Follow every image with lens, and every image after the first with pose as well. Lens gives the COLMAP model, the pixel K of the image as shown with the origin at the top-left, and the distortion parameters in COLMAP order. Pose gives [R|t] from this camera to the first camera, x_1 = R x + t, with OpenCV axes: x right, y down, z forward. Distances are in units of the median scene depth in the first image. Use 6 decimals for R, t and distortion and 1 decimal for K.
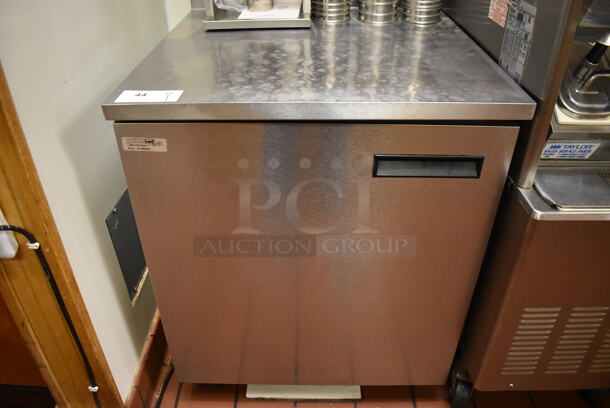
lens RADIAL K [[472.0, 0, 306.5], [0, 472.0, 201.2], [0, 0, 1]] dist [-0.091549, 0.011518]
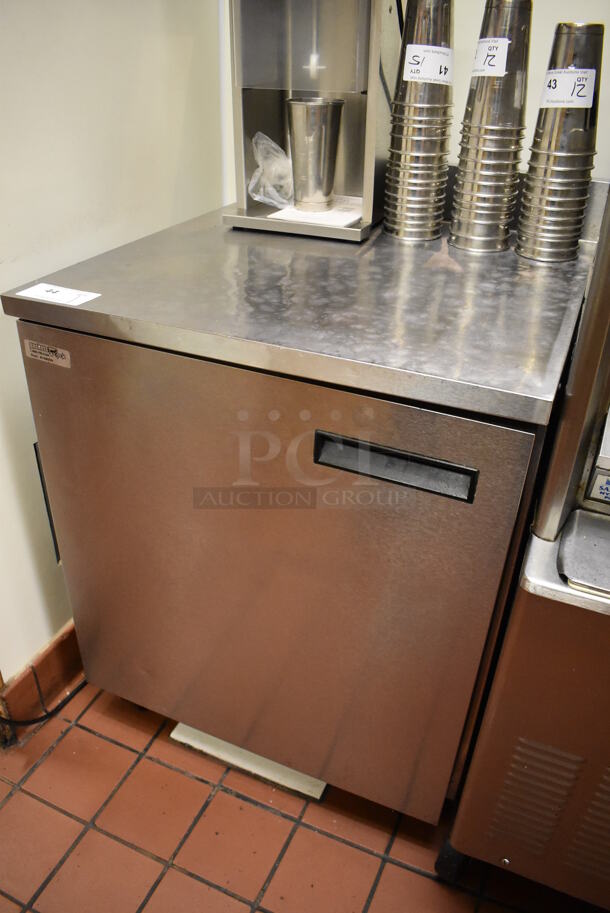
lens RADIAL K [[706.5, 0, 305.0], [0, 706.5, 456.5], [0, 0, 1]] dist [-0.091549, 0.011518]
pose [[0.919009, 0.228909, -0.320973, 0.356506], [-0.246021, 0.969174, -0.013220, -0.033691], [0.308052, 0.091115, 0.946996, 0.025009]]
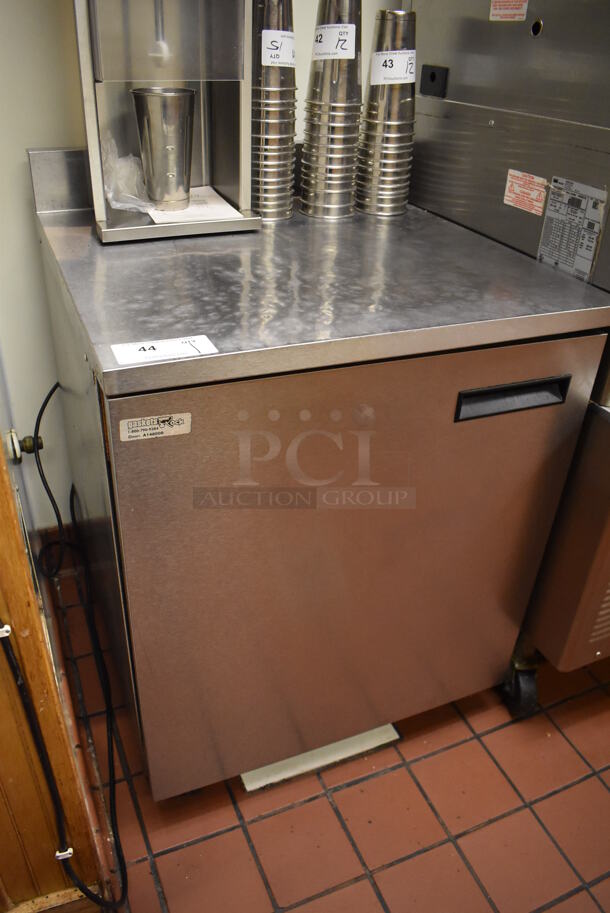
lens RADIAL K [[706.5, 0, 305.0], [0, 706.5, 456.5], [0, 0, 1]] dist [-0.091549, 0.011518]
pose [[0.913297, -0.174882, 0.367837, -0.392122], [0.186595, 0.982430, 0.003785, -0.036509], [-0.362036, 0.065180, 0.929883, 0.036694]]
